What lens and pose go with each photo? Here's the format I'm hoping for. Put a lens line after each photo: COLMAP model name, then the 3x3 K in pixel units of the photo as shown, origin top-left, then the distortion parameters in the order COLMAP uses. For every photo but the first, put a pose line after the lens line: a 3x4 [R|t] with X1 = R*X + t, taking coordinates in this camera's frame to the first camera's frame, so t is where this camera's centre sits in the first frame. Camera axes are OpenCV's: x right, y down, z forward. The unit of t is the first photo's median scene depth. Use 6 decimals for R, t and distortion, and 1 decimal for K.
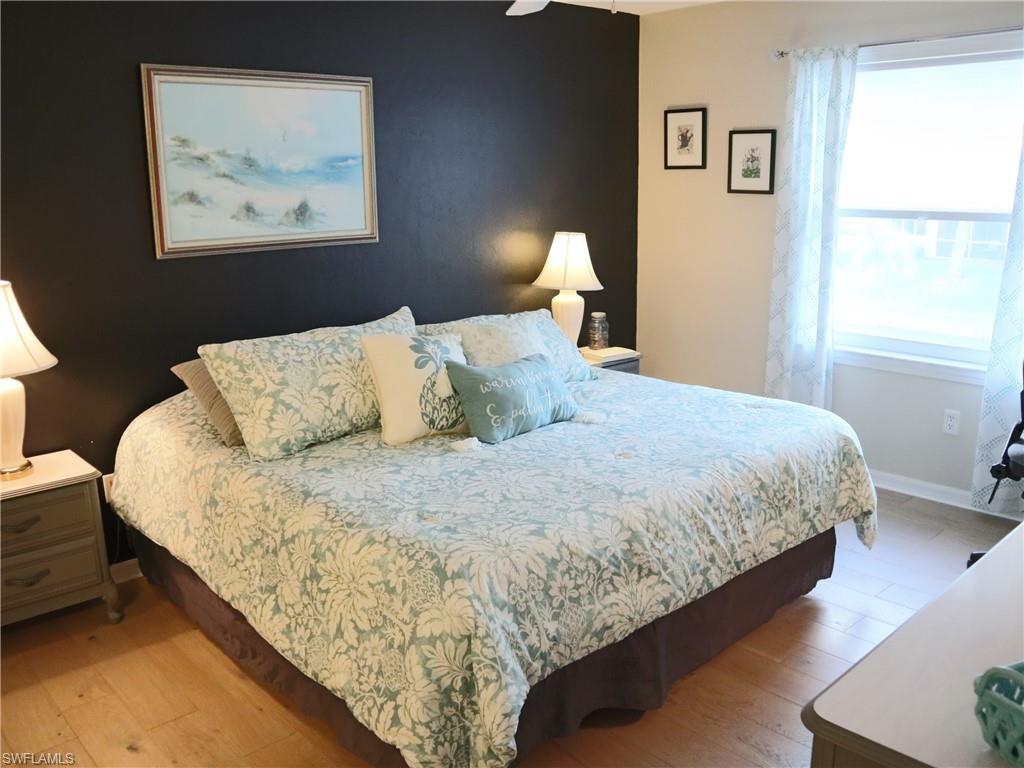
lens RADIAL K [[875.8, 0, 512.0], [0, 875.8, 384.0], [0, 0, 1]] dist [-0.143697, 0.118844]
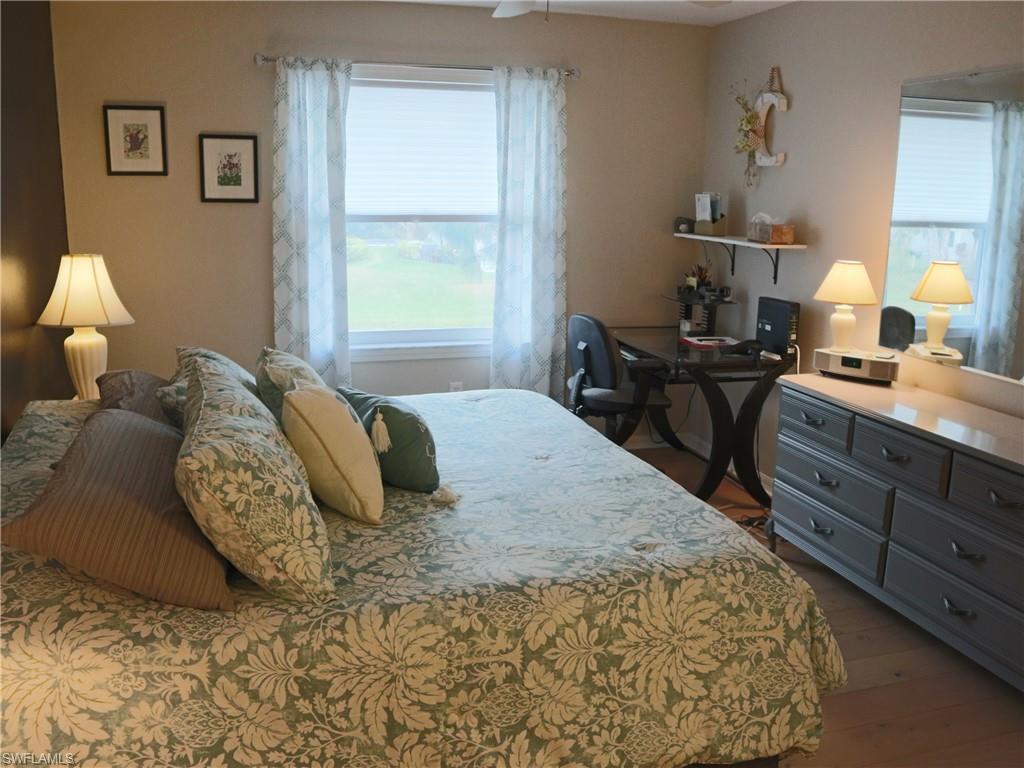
lens RADIAL K [[875.8, 0, 512.0], [0, 875.8, 384.0], [0, 0, 1]] dist [-0.143697, 0.118844]
pose [[0.449569, -0.174518, 0.876032, -0.744700], [0.185694, 0.977562, 0.099448, -0.106494], [-0.873731, 0.117965, 0.471888, 0.525807]]
